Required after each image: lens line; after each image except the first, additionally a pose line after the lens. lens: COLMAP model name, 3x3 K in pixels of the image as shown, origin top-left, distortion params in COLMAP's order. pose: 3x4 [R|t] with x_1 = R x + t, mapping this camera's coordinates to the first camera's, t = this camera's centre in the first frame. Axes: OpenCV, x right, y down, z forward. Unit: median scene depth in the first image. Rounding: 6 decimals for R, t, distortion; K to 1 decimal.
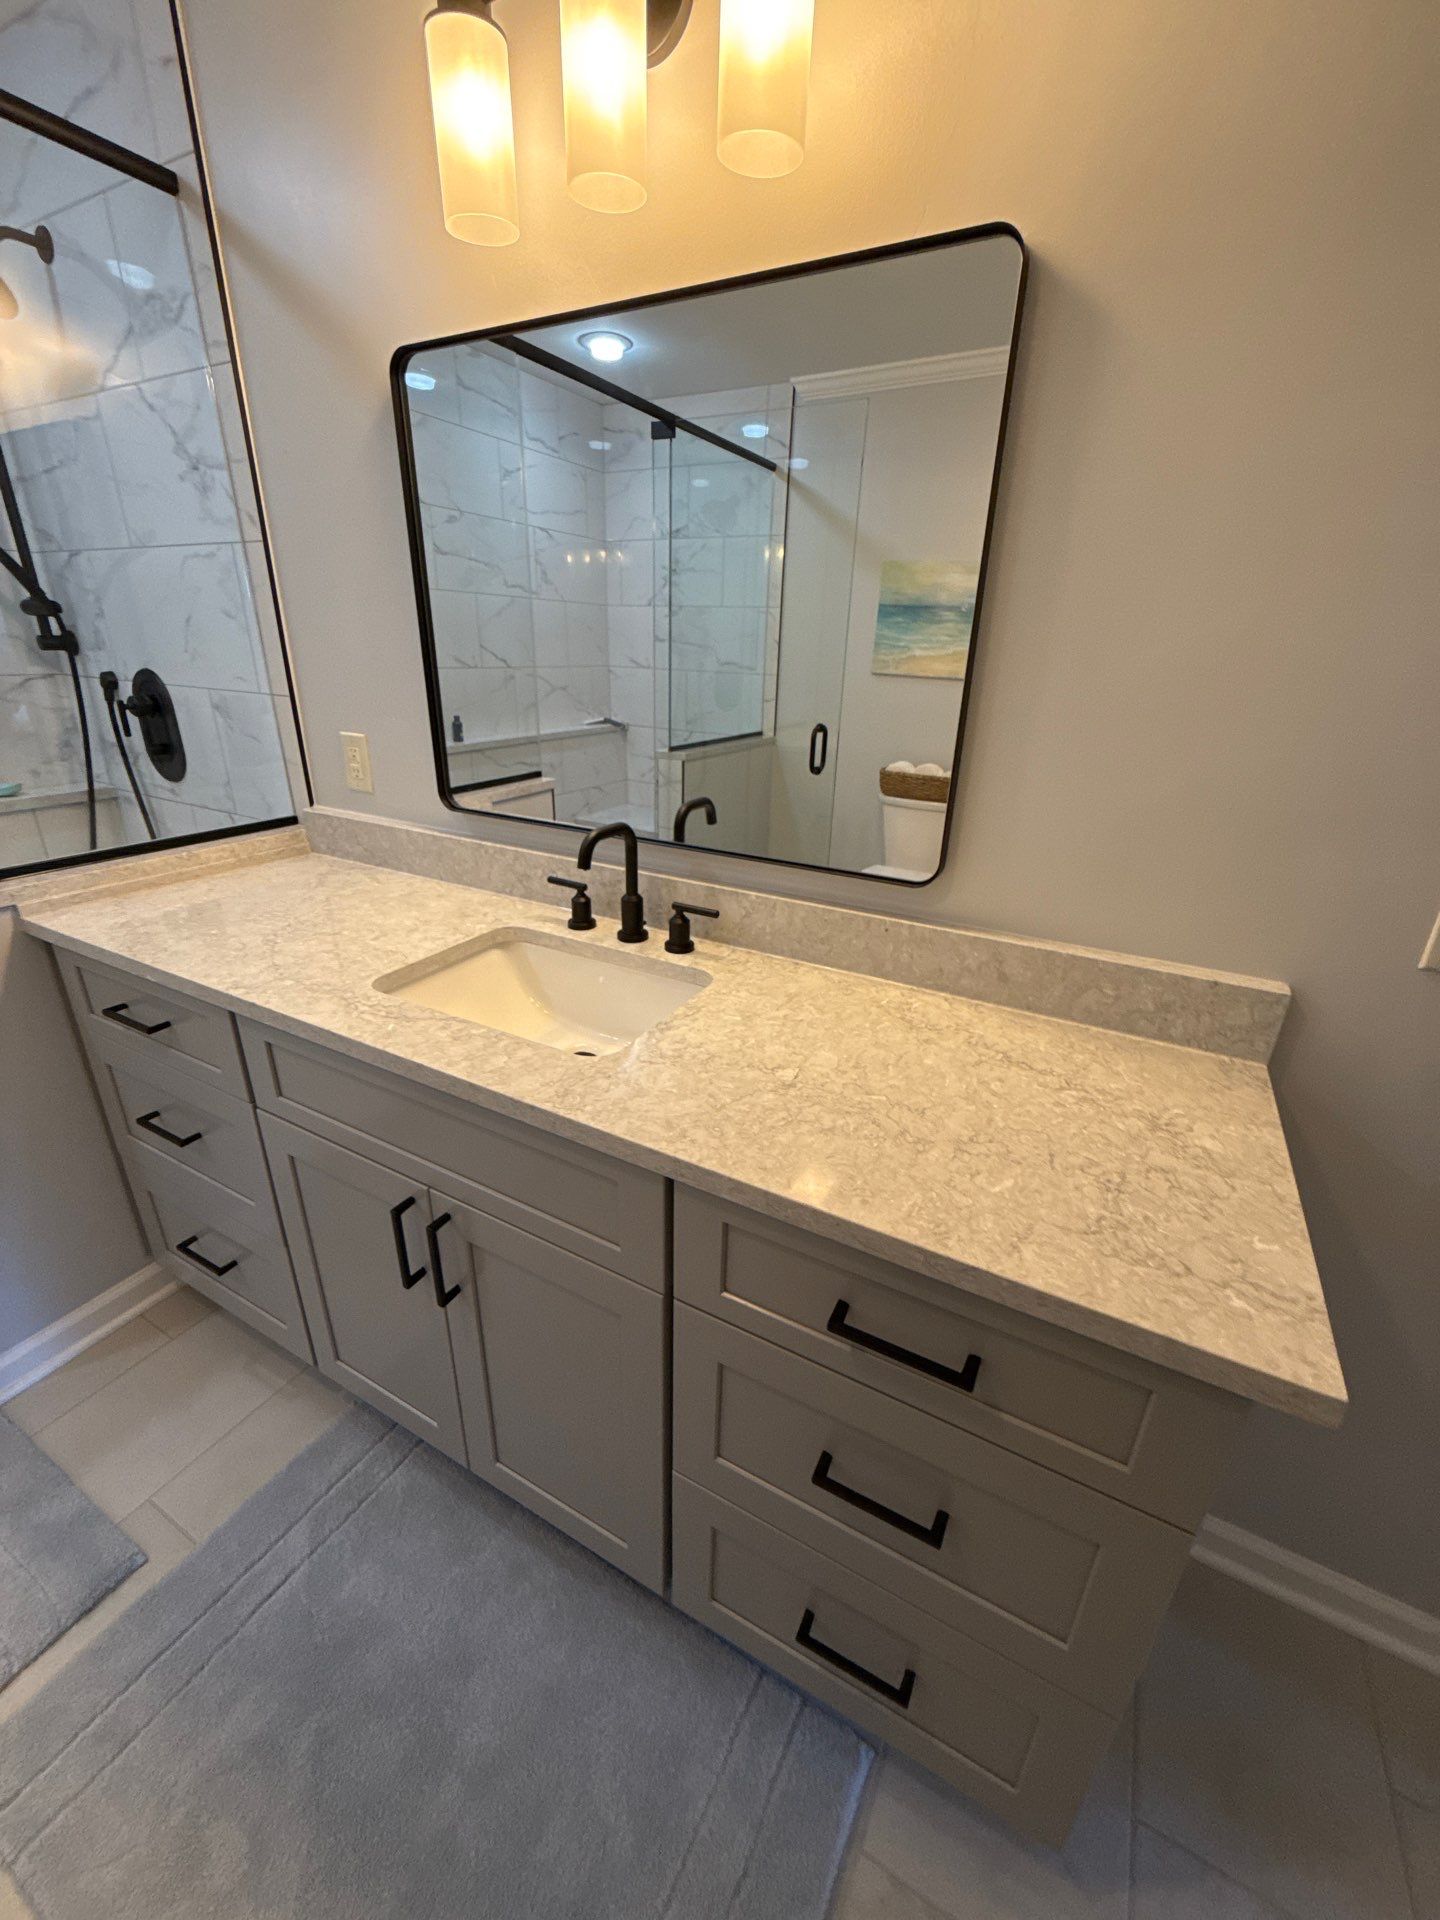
lens RADIAL K [[766.4, 0, 720.2], [0, 766.4, 960.5], [0, 0, 1]] dist [-0.000332, 0.000261]
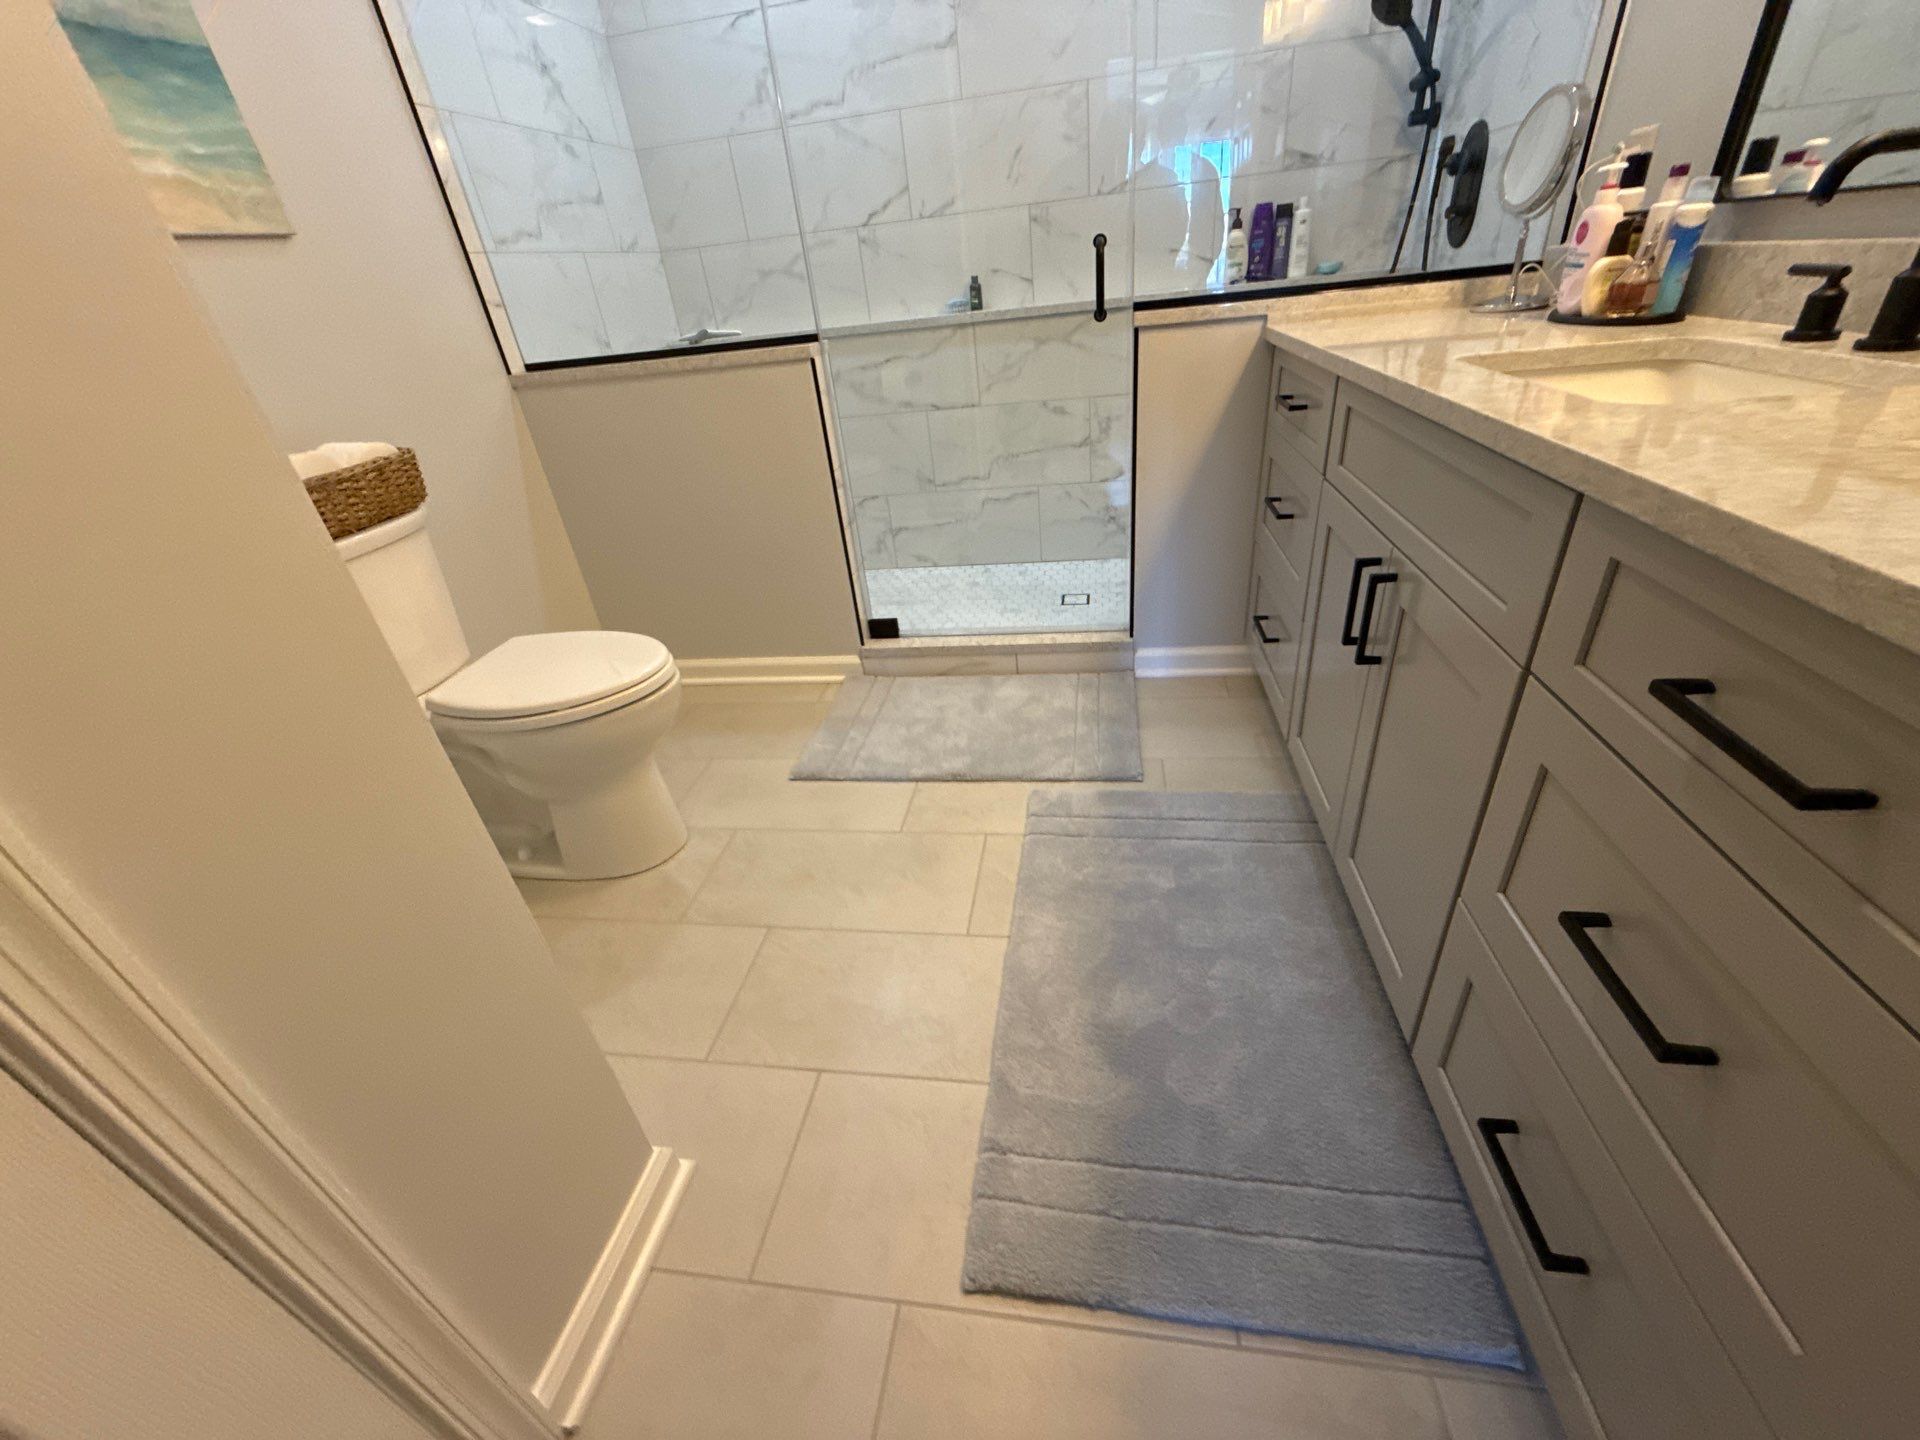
lens RADIAL K [[766.4, 0, 959.8], [0, 766.4, 720.3], [0, 0, 1]] dist [-0.000332, 0.000261]
pose [[0.334961, 0.422863, -0.842014, 0.284397], [-0.260599, 0.900356, 0.348493, 0.218024], [0.905477, 0.102696, 0.411782, 0.050410]]
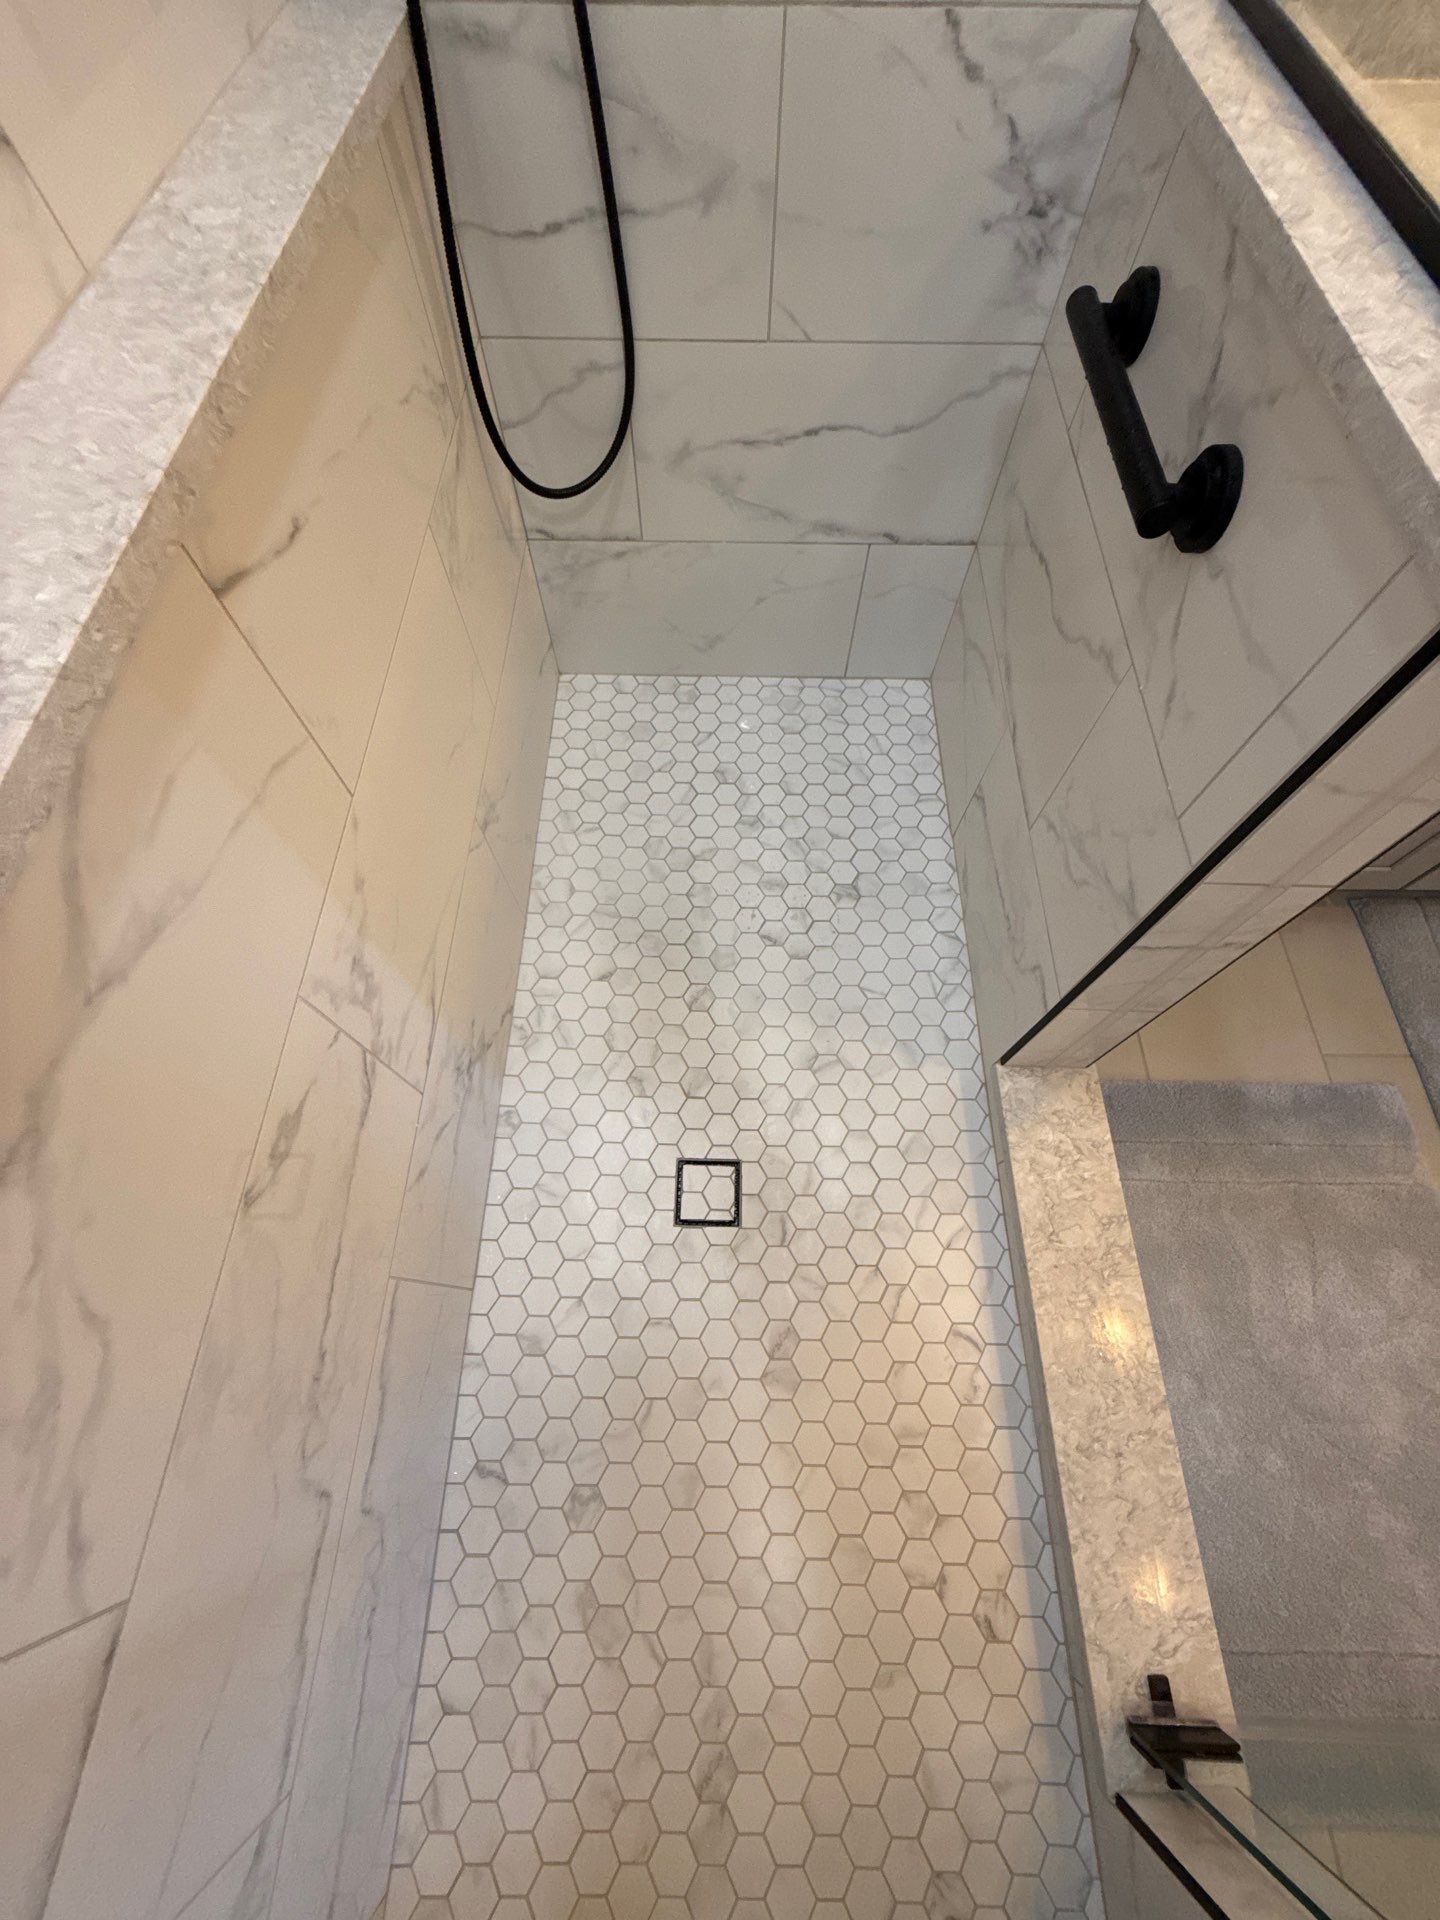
lens RADIAL K [[766.4, 0, 720.0], [0, 766.4, 960.1], [0, 0, 1]] dist [-0.000332, 0.000261]
pose [[0.882143, -0.435277, 0.179881, -1.423204], [0.202885, 0.695869, 0.688915, -0.197003], [-0.425043, -0.571227, 0.702167, 0.649318]]
